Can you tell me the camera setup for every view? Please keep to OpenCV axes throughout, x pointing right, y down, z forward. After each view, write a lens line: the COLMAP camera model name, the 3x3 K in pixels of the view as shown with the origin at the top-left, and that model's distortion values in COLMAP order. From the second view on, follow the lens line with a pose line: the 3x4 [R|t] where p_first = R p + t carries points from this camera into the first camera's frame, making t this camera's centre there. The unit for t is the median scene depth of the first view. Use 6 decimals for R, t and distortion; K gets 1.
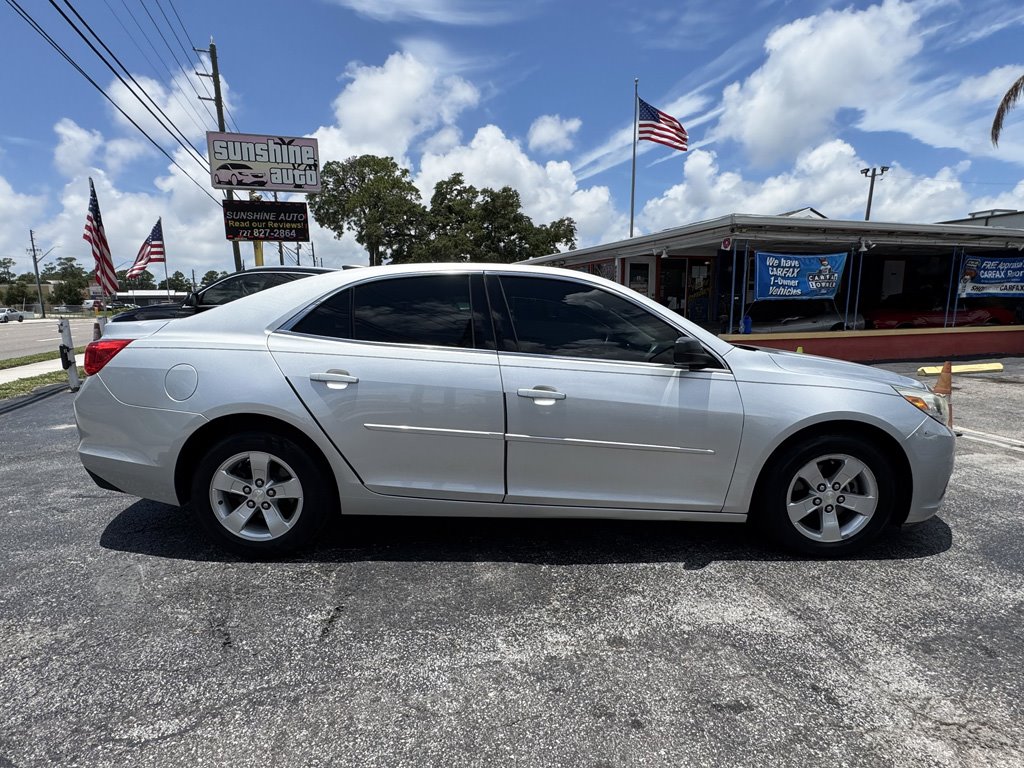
lens RADIAL K [[492.7, 0, 520.2], [0, 492.7, 387.4], [0, 0, 1]] dist [-0.002309, -0.000783]
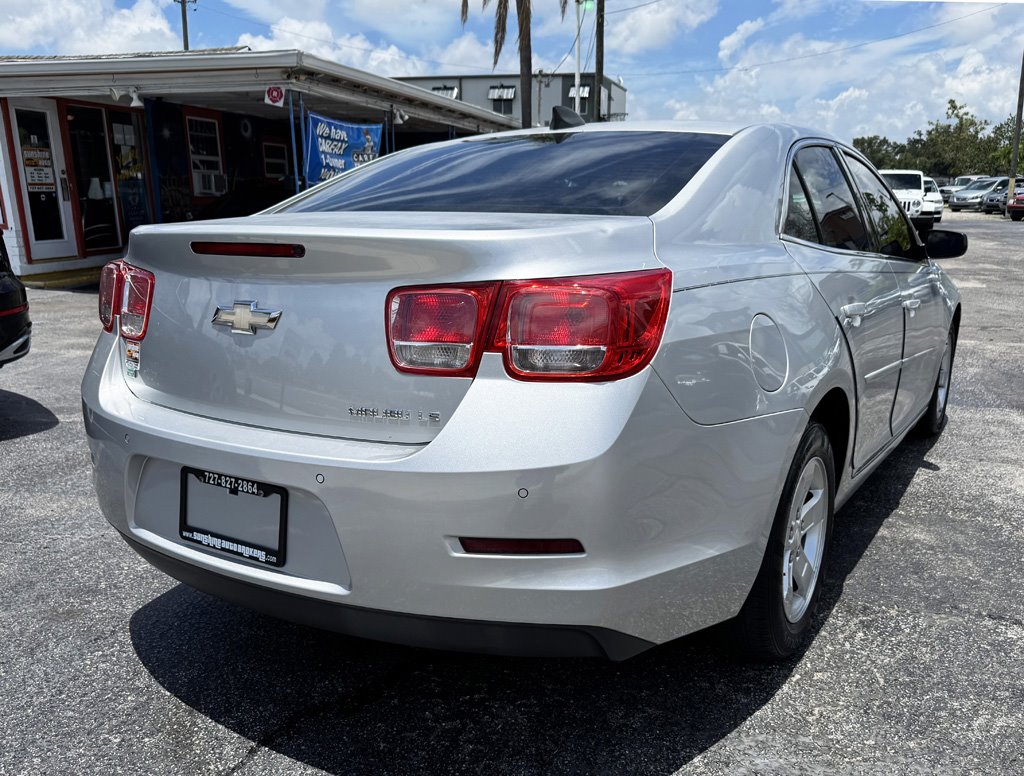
lens RADIAL K [[805.7, 0, 512.0], [0, 805.7, 388.0], [0, 0, 1]] dist [0.001260, -0.003613]
pose [[0.594388, -0.175876, 0.784710, -0.151126], [0.120623, 0.984251, 0.129232, -0.010915], [-0.795081, 0.017840, 0.606241, 0.076103]]
